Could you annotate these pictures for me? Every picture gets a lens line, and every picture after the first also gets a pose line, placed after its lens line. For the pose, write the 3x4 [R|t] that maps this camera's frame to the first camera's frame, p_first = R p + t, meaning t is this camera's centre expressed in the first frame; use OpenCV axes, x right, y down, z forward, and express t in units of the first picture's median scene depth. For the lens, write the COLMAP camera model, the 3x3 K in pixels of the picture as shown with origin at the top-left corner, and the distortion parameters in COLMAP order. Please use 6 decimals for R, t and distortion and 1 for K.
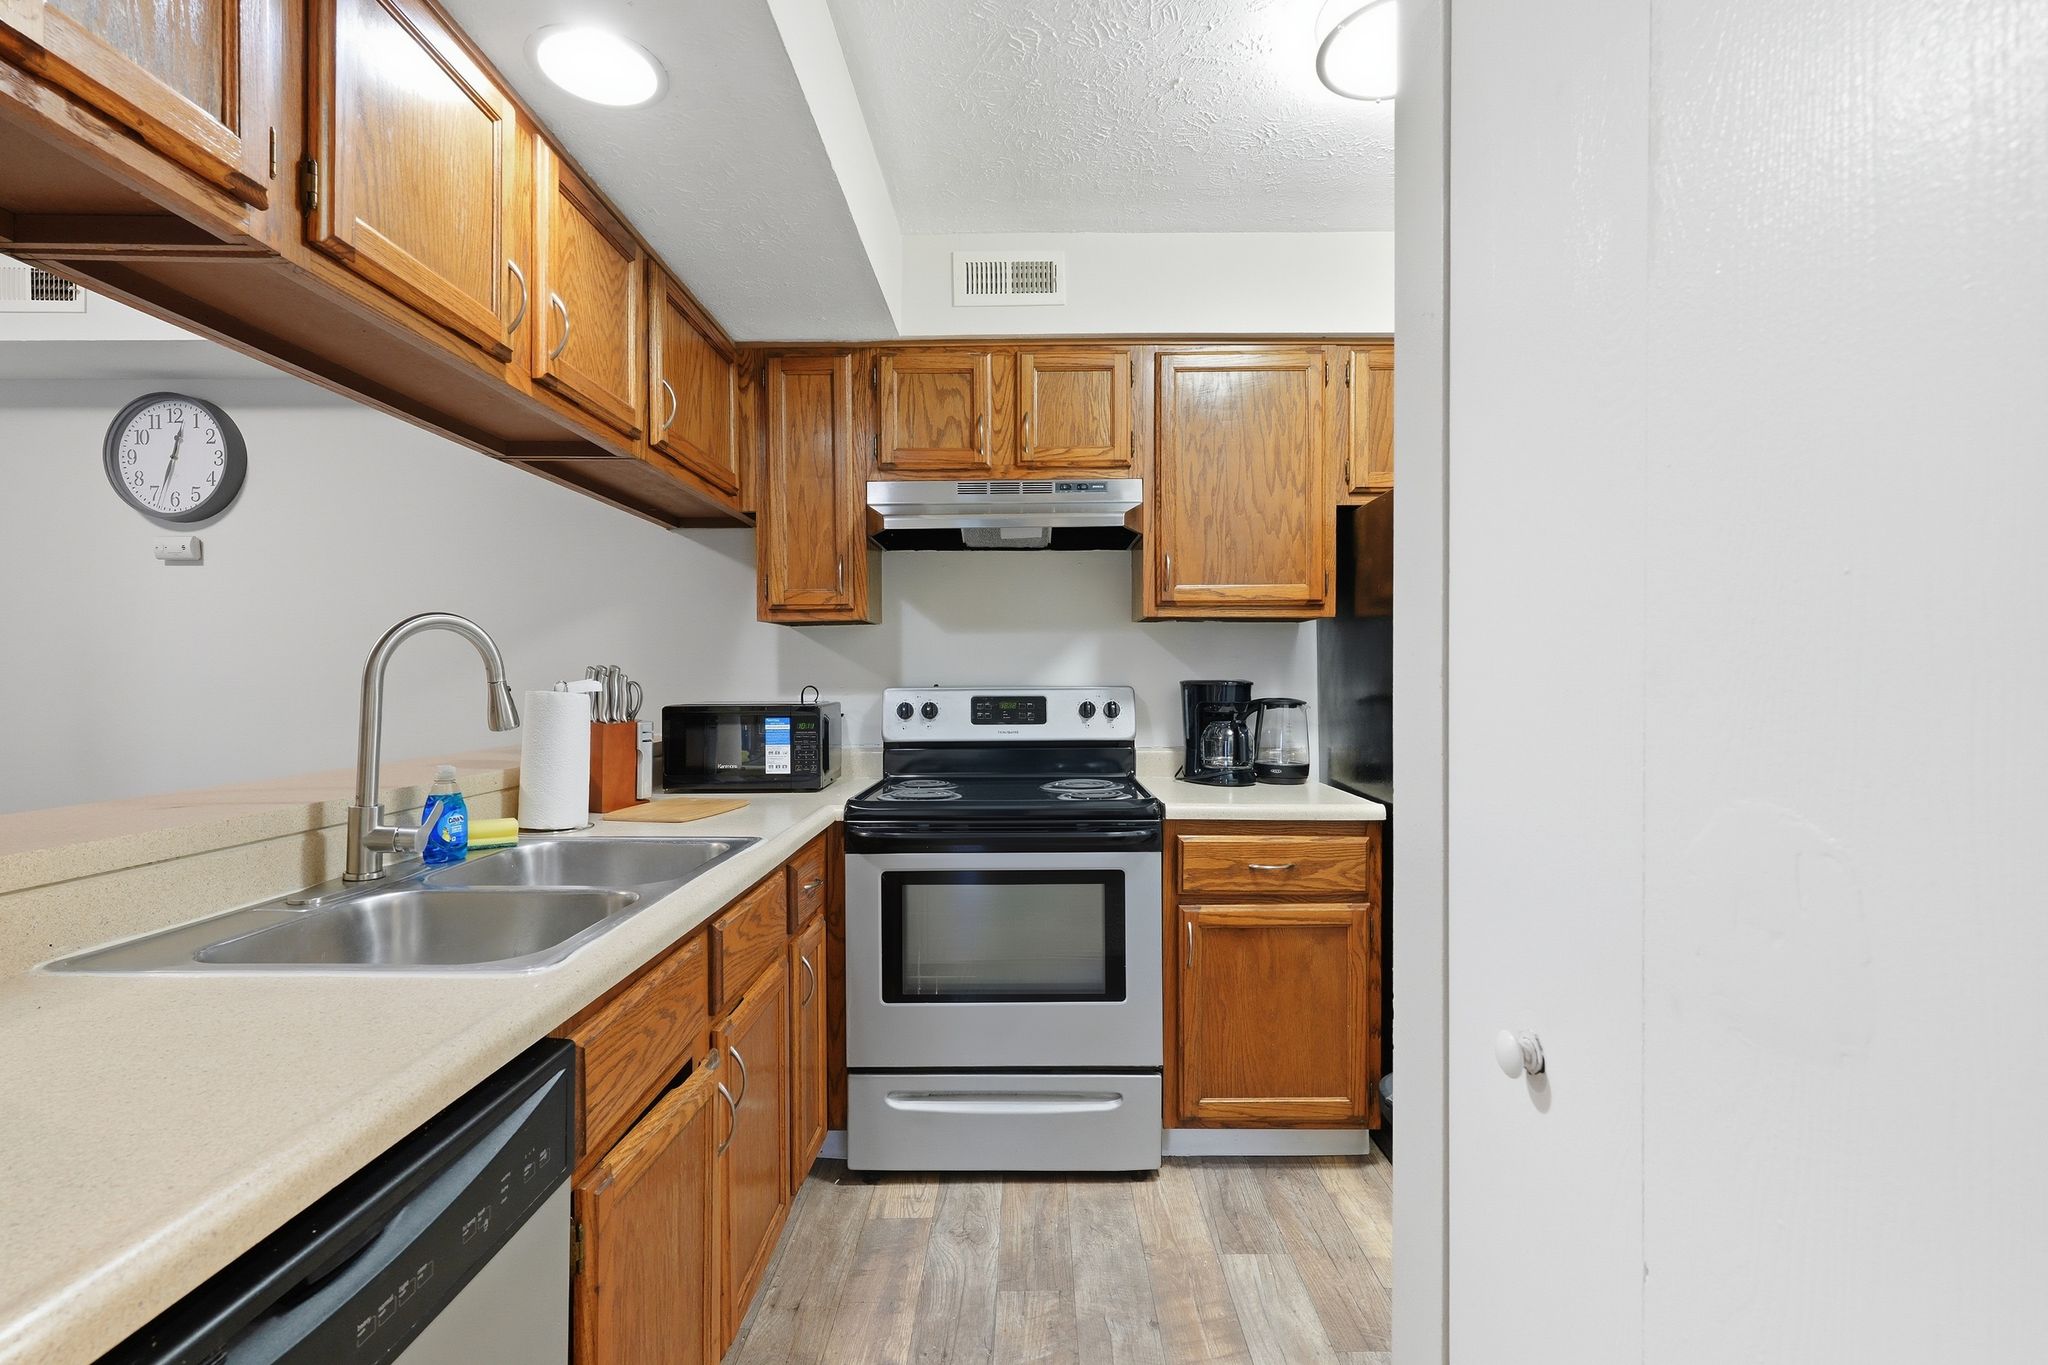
lens RADIAL K [[926.9, 0, 1026.1], [0, 926.9, 684.6], [0, 0, 1]] dist [0.001402, 0.001172]
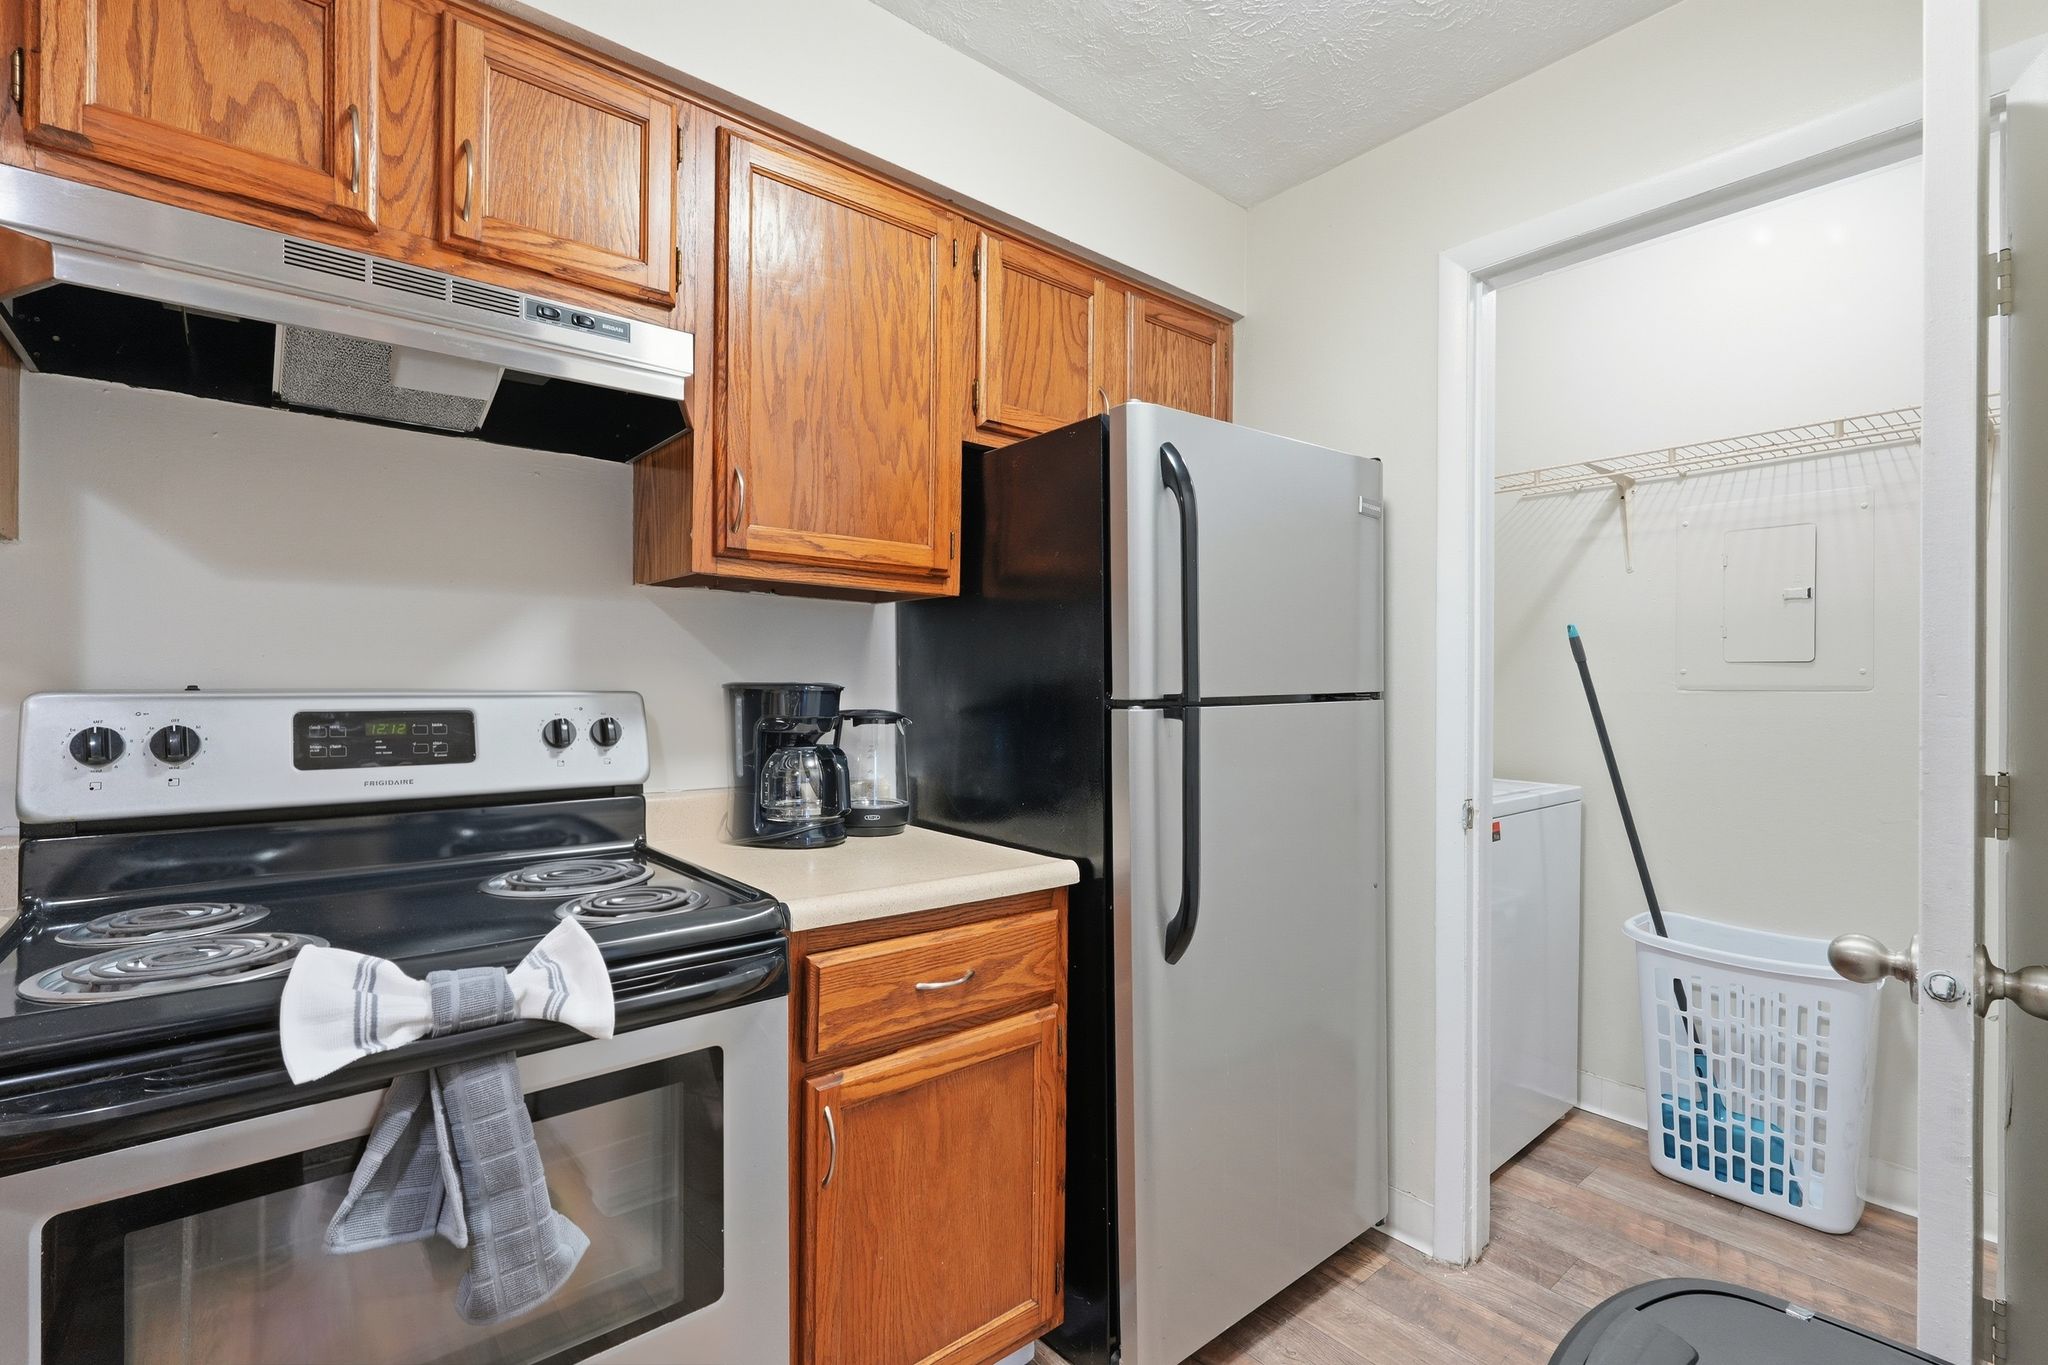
lens RADIAL K [[926.9, 0, 1027.8], [0, 926.9, 682.0], [0, 0, 1]] dist [0.001402, 0.001172]
pose [[0.759754, 0.011852, 0.650103, -0.090762], [-0.005391, 0.999914, -0.011929, 0.001266], [-0.650189, 0.005558, 0.759752, 0.425649]]
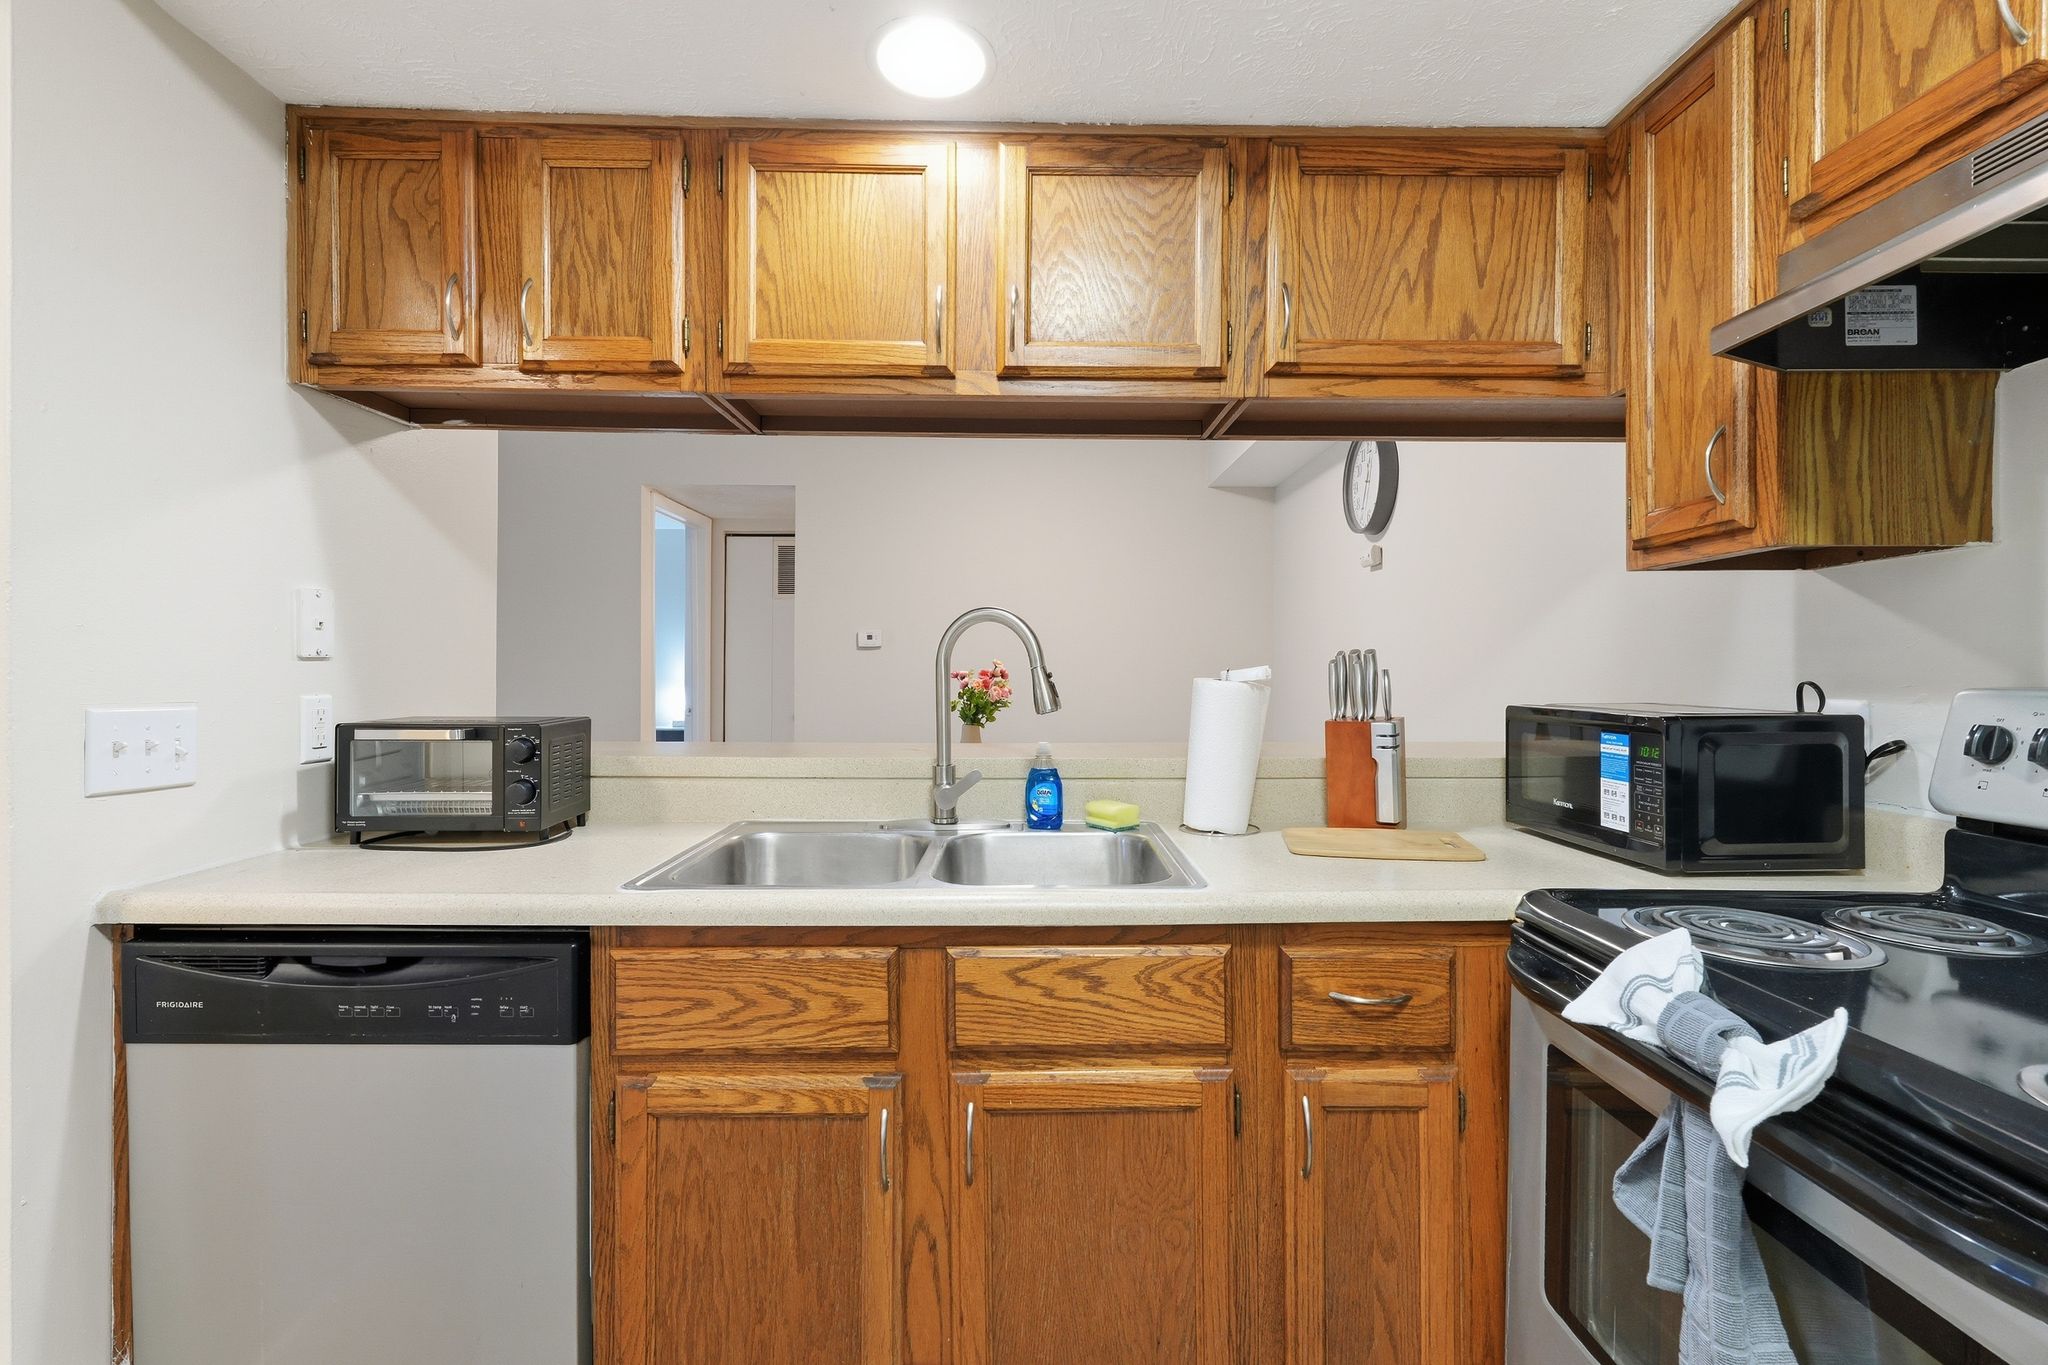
lens RADIAL K [[926.9, 0, 1032.1], [0, 926.9, 669.1], [0, 0, 1]] dist [0.001402, 0.001172]
pose [[0.016621, 0.004971, -0.999850, 0.306776], [-0.009900, 0.999939, 0.004807, -0.004140], [0.999813, 0.009818, 0.016669, 0.610316]]
